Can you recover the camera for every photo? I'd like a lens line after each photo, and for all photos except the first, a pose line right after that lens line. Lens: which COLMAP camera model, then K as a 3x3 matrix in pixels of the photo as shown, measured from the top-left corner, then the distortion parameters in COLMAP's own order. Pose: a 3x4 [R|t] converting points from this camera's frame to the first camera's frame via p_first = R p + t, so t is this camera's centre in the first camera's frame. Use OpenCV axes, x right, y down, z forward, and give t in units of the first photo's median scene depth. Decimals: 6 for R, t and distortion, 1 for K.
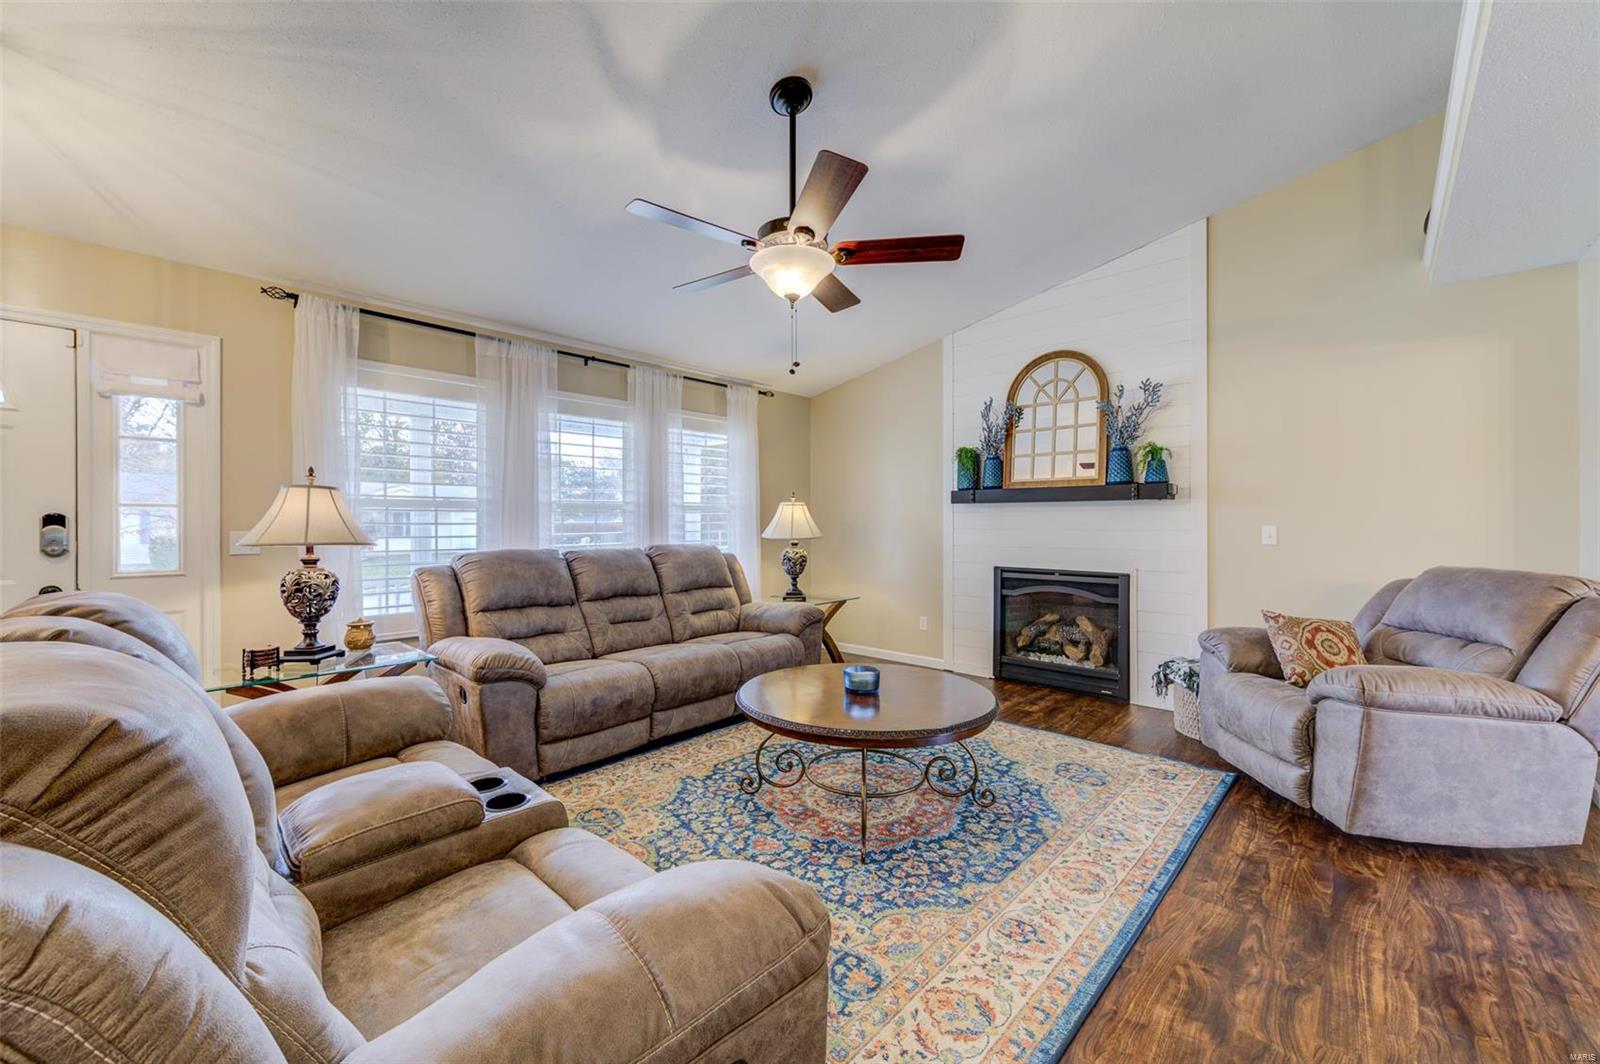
lens RADIAL K [[620.2, 0, 761.7], [0, 620.2, 520.1], [0, 0, 1]] dist [0.010304, -0.000039]
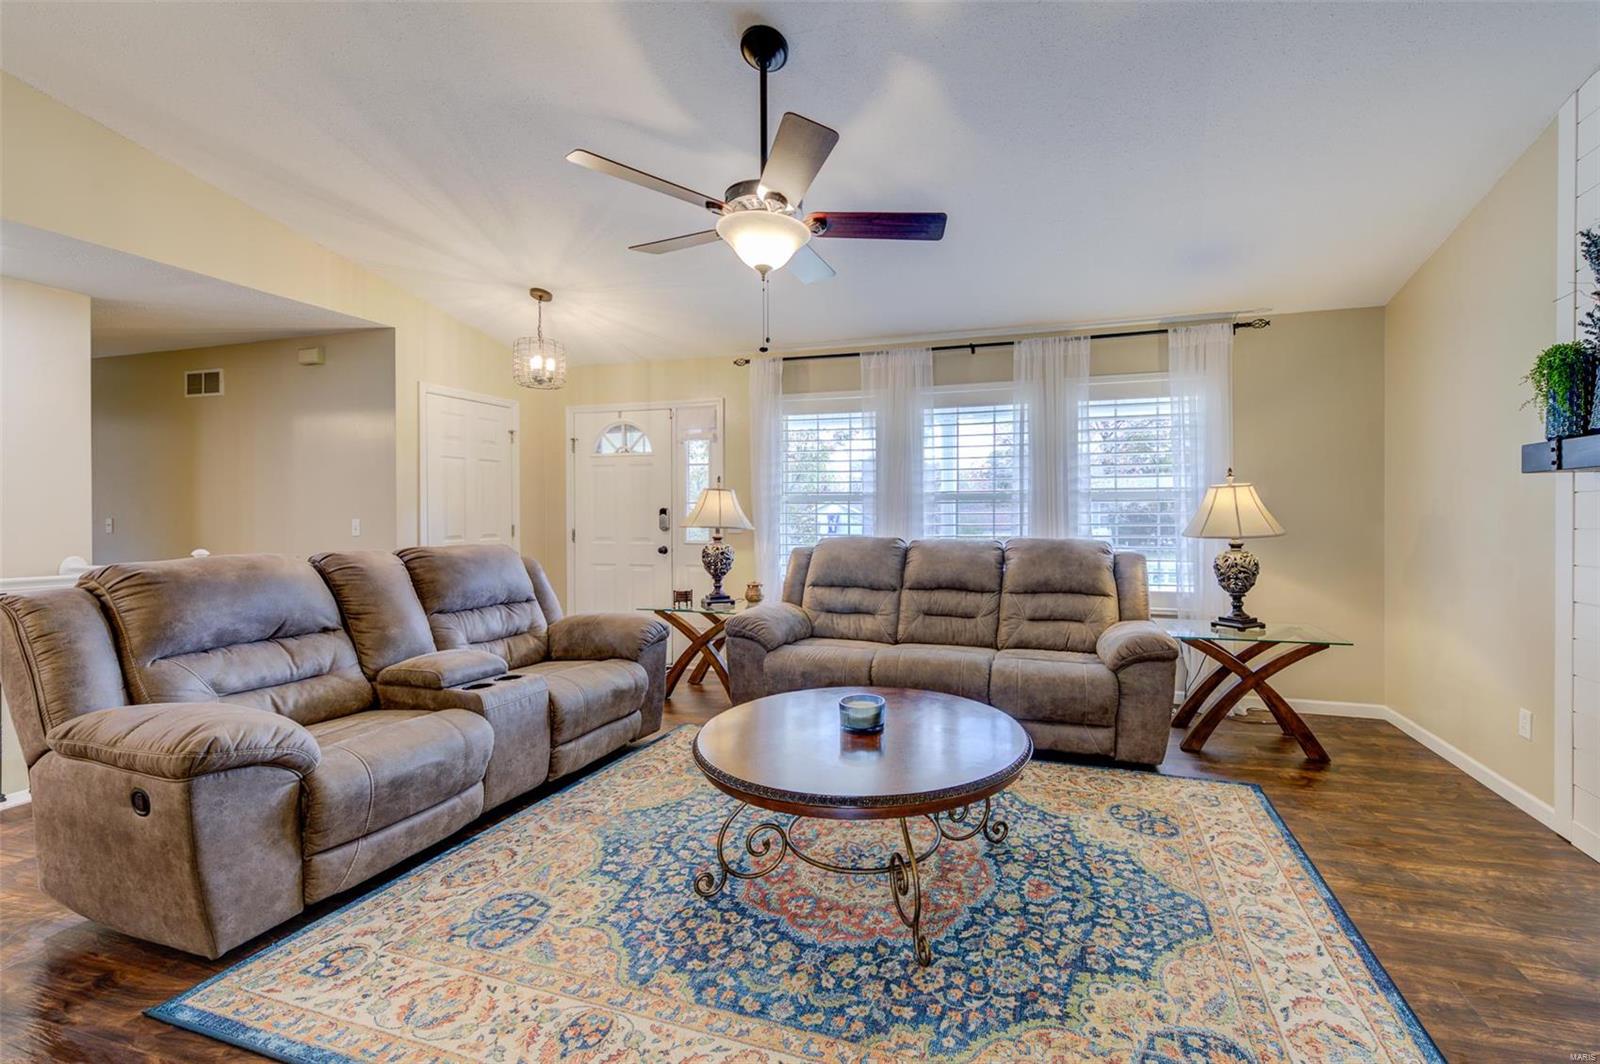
lens RADIAL K [[634.5, 0, 884.2], [0, 634.5, 515.1], [0, 0, 1]] dist [0.005675, -0.000256]
pose [[0.491620, 0.005002, -0.870795, 0.681985], [0.002685, 0.999970, 0.007260, -0.000397], [0.870805, -0.005907, 0.491592, 0.492203]]
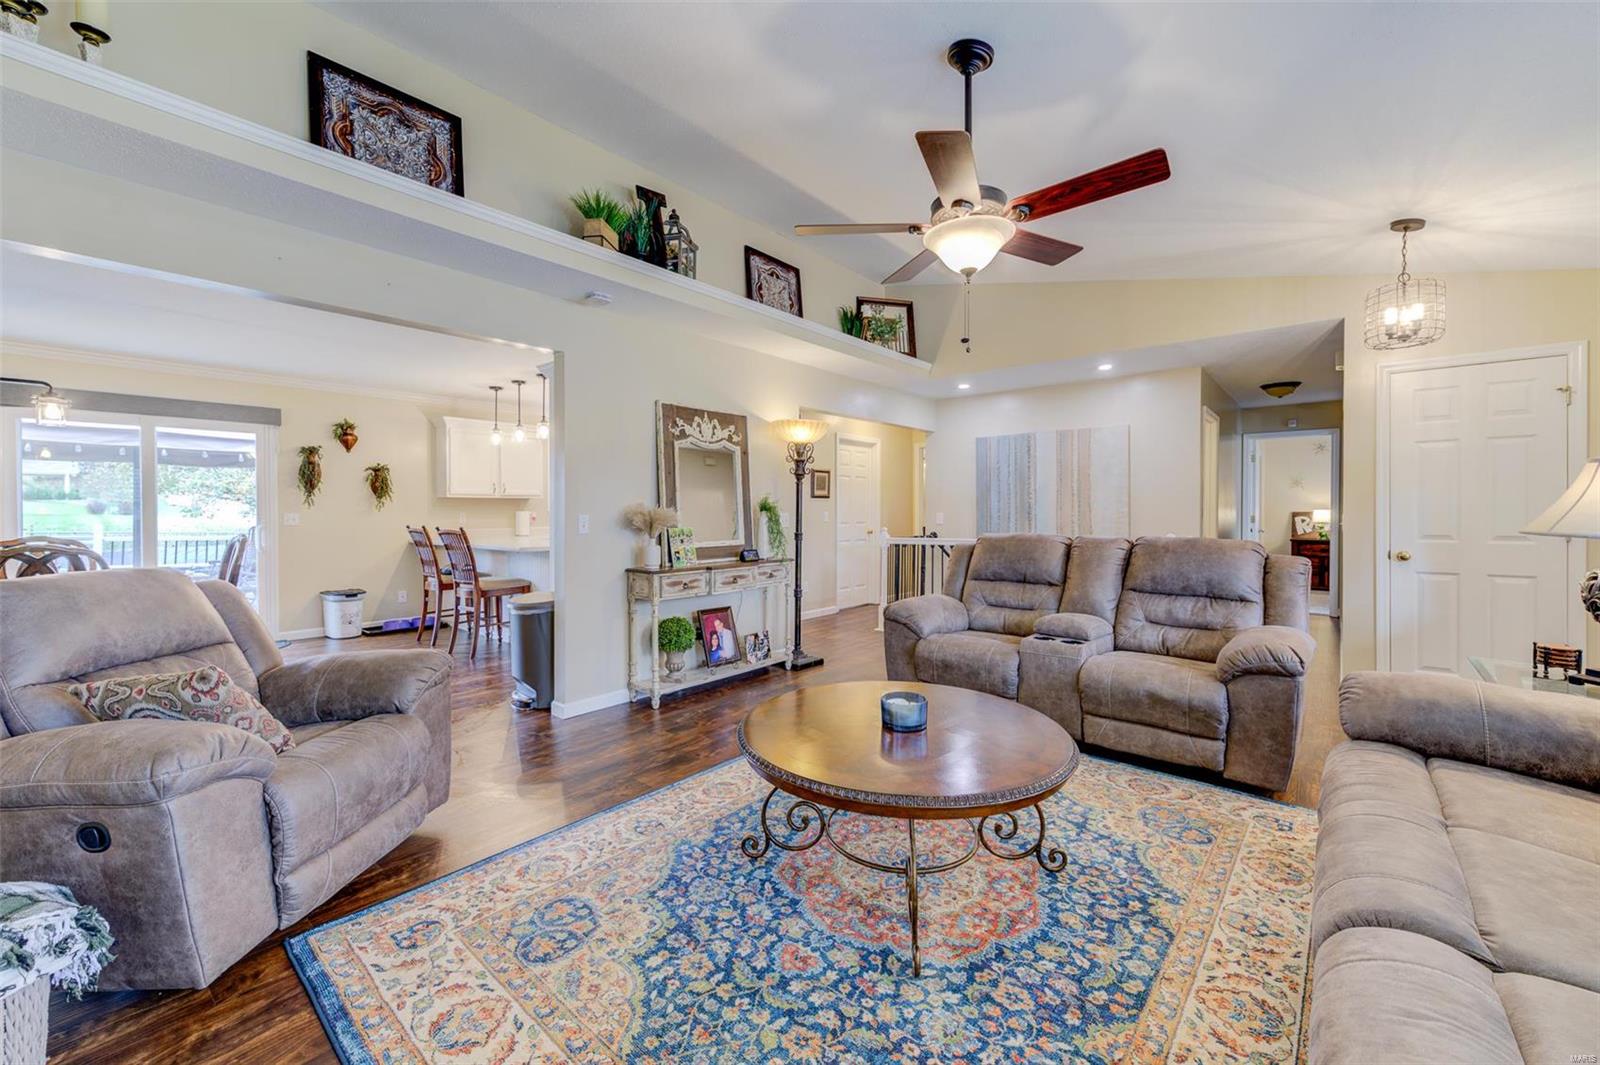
lens RADIAL K [[652.2, 0, 798.1], [0, 652.2, 517.0], [0, 0, 1]] dist [0.004053, 0.000009]
pose [[-0.995307, 0.003190, -0.096714, 0.289656], [0.002422, 0.999965, 0.008060, 0.005541], [0.096736, 0.007788, -0.995280, 1.402624]]
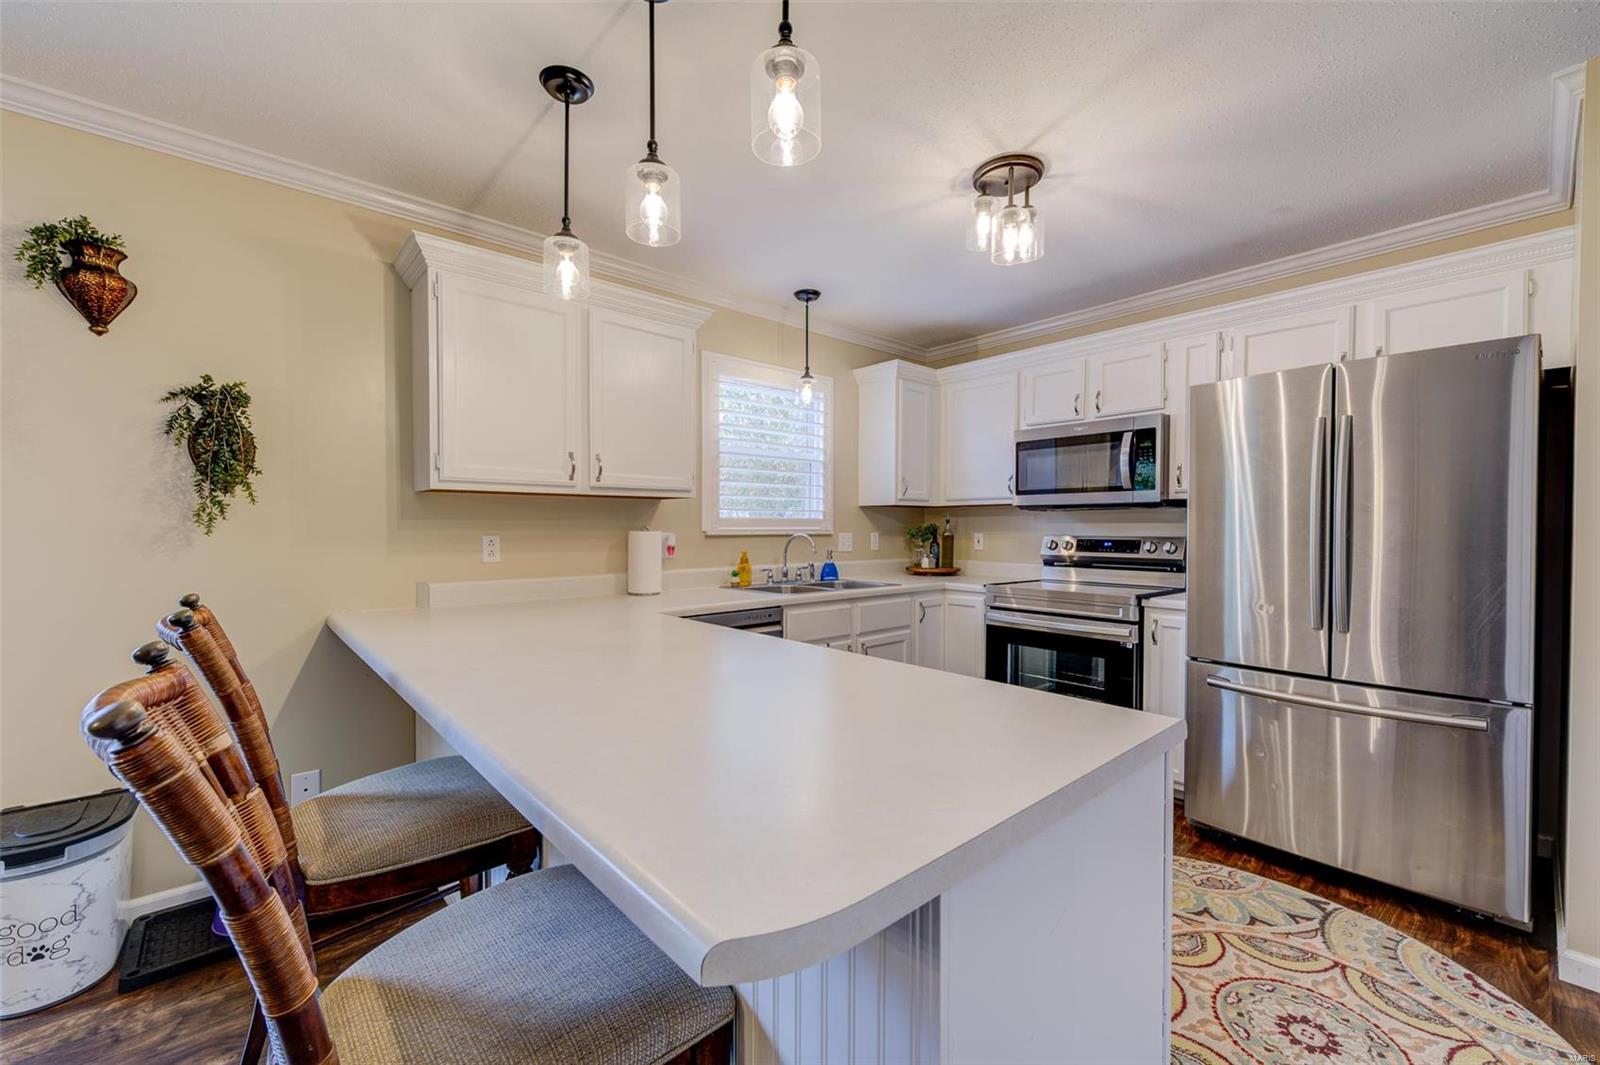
lens RADIAL K [[655.1, 0, 796.6], [0, 655.1, 536.9], [0, 0, 1]] dist [0.006932, -0.000163]
pose [[-0.998841, -0.000891, 0.048129, 0.733264], [-0.000130, 0.999875, 0.015821, -0.002591], [-0.048137, 0.015796, -0.998716, 0.056460]]
